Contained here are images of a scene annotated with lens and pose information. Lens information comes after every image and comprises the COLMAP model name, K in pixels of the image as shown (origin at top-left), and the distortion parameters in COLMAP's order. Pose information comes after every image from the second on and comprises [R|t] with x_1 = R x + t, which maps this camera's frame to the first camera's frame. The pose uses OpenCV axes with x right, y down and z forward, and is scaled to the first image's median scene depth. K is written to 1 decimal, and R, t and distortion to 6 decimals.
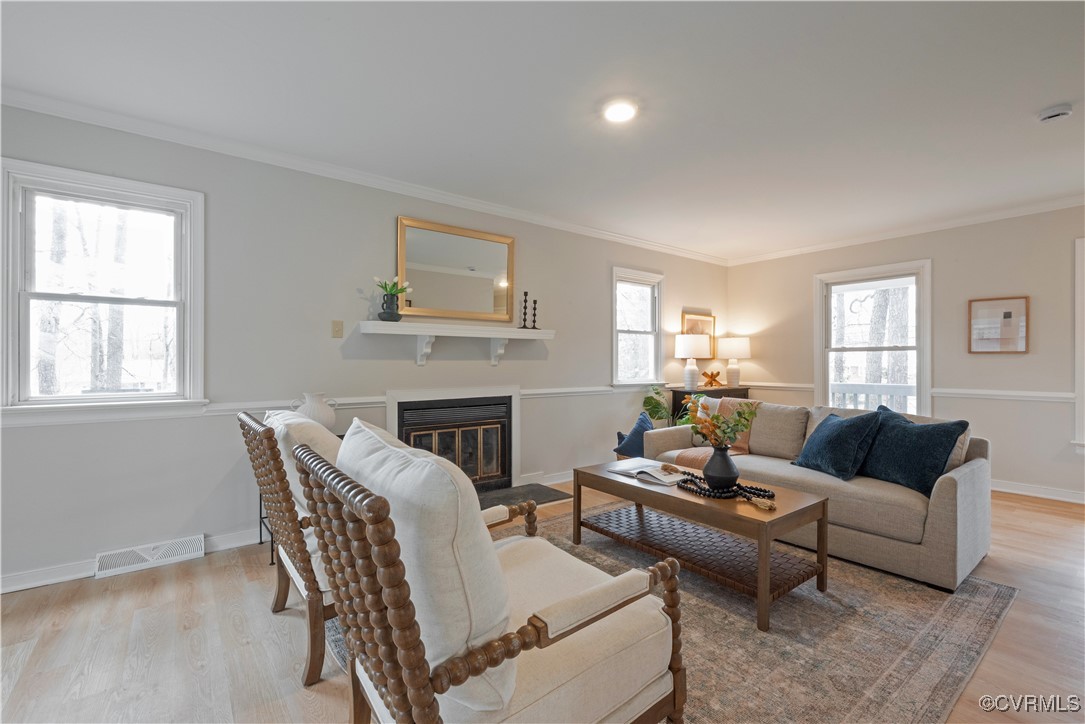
lens RADIAL K [[474.8, 0, 541.0], [0, 474.8, 362.0], [0, 0, 1]] dist [0.000363, 0.000334]
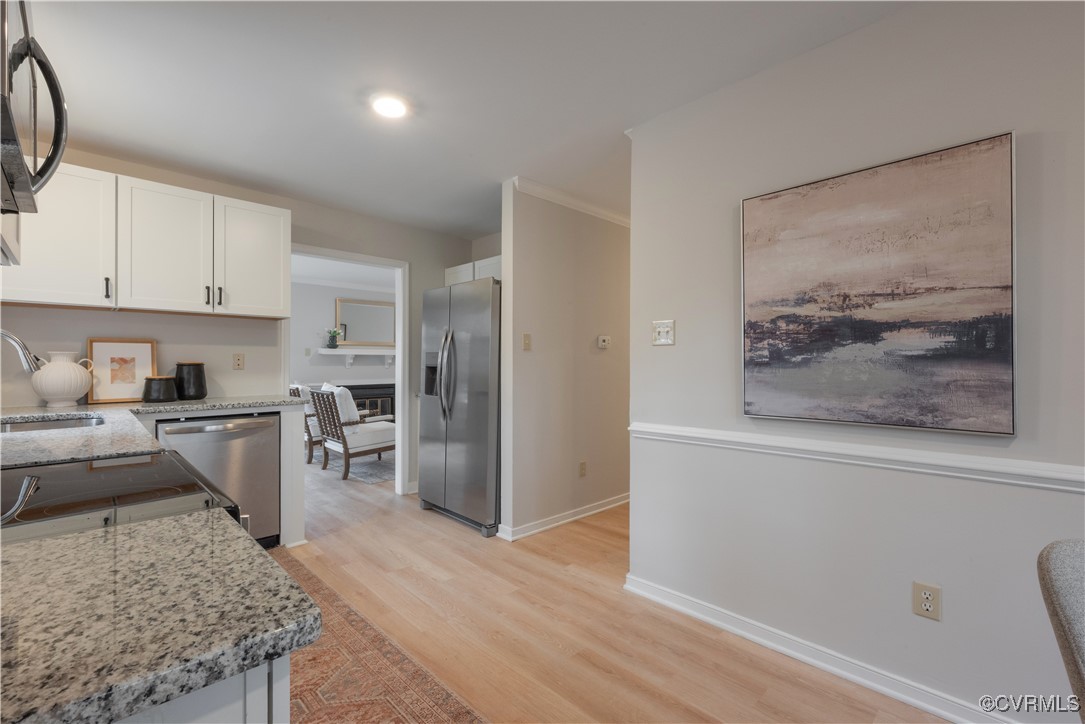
lens RADIAL K [[474.8, 0, 541.0], [0, 474.8, 362.0], [0, 0, 1]] dist [0.000363, 0.000334]
pose [[0.993744, 0.001907, 0.111662, 0.361846], [-0.002237, 0.999993, 0.002834, -0.029753], [-0.111655, -0.003066, 0.993742, -1.183878]]
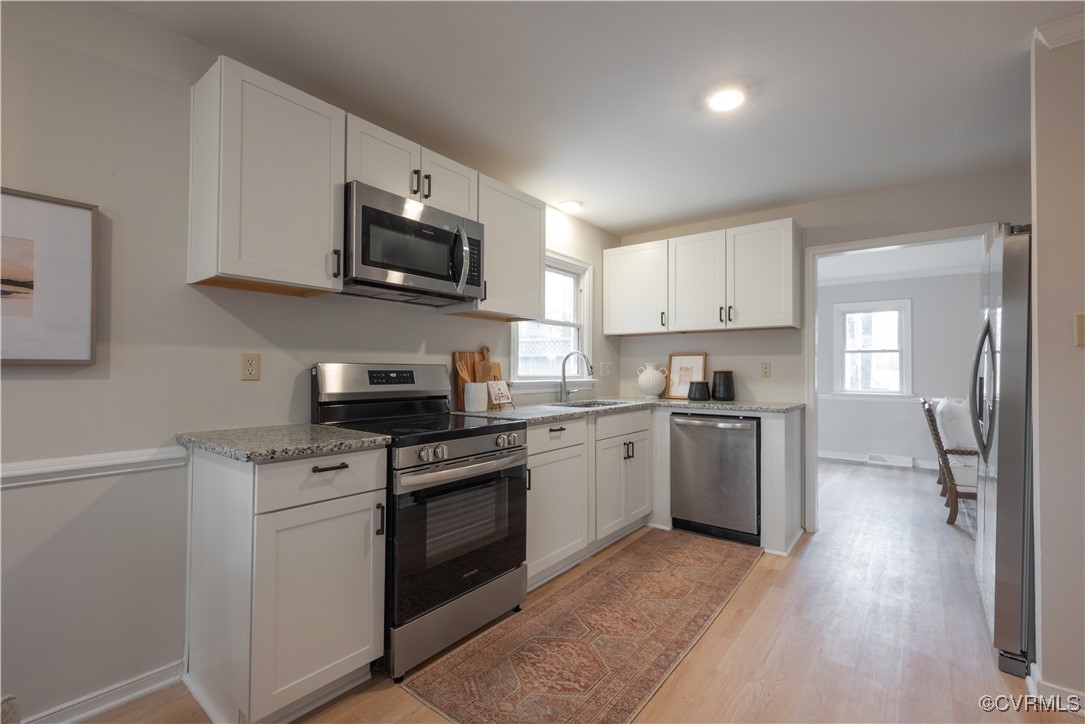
lens RADIAL K [[474.8, 0, 541.0], [0, 474.8, 362.0], [0, 0, 1]] dist [0.000363, 0.000334]
pose [[0.244579, -0.015159, -0.969511, 0.754014], [-0.000340, 0.999876, -0.015719, -0.026908], [0.969629, 0.004174, 0.244543, -0.901501]]
